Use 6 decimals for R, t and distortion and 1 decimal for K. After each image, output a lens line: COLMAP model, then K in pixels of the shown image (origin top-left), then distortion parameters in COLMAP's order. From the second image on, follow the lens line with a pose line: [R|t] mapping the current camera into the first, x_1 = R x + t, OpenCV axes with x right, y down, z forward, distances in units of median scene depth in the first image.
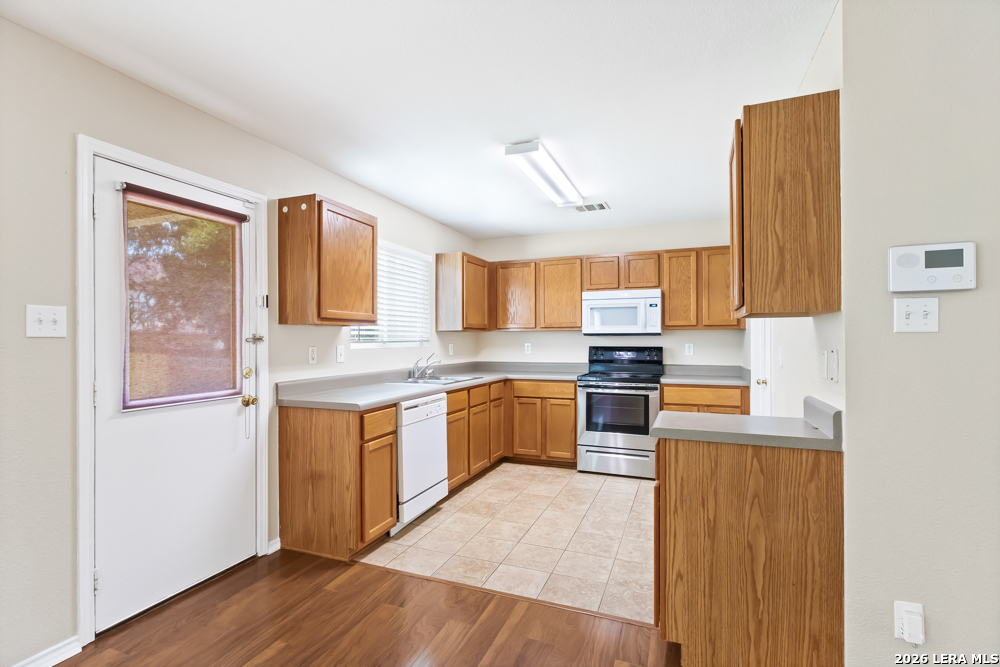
lens RADIAL K [[468.9, 0, 497.2], [0, 468.9, 335.5], [0, 0, 1]] dist [0.004977, 0.000541]
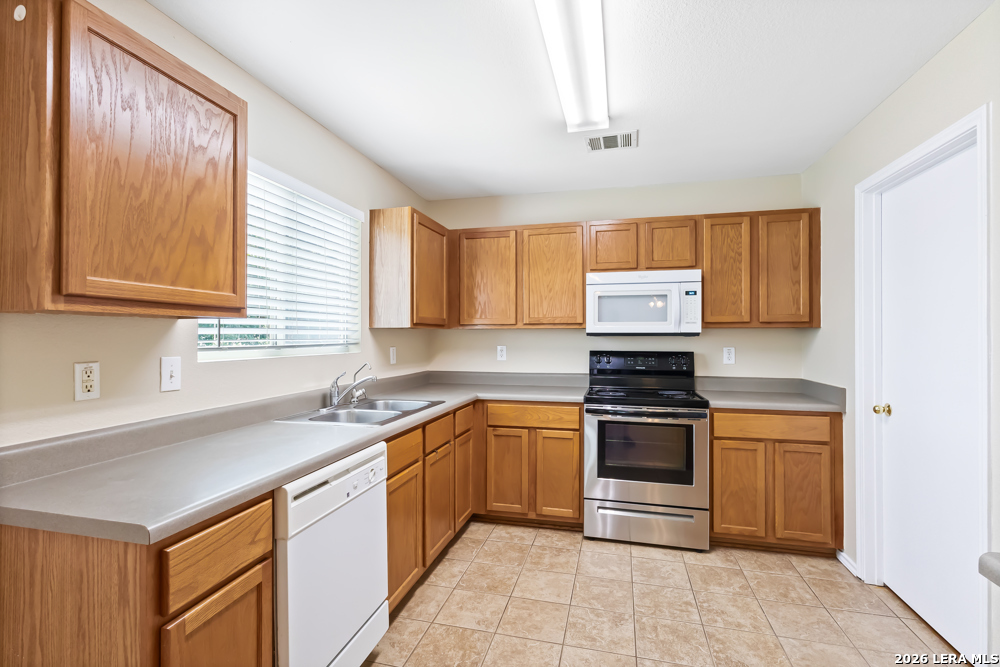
lens RADIAL K [[468.9, 0, 495.6], [0, 468.9, 332.5], [0, 0, 1]] dist [0.004977, 0.000541]
pose [[0.992336, 0.003672, 0.123518, -0.039914], [-0.003704, 0.999993, 0.000031, -0.004650], [-0.123517, -0.000488, 0.992342, 0.352153]]
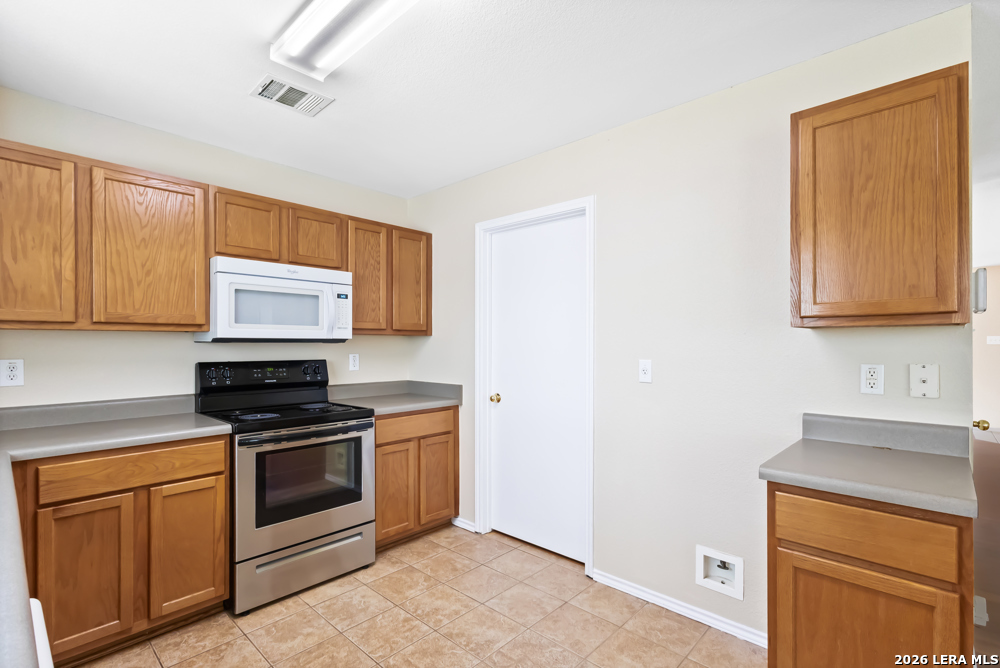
lens RADIAL K [[468.9, 0, 505.5], [0, 468.9, 343.4], [0, 0, 1]] dist [0.004977, 0.000541]
pose [[0.359139, 0.002938, 0.933280, -0.193330], [-0.007919, 0.999969, -0.000101, -0.001065], [-0.933251, -0.007355, 0.359151, 0.565763]]
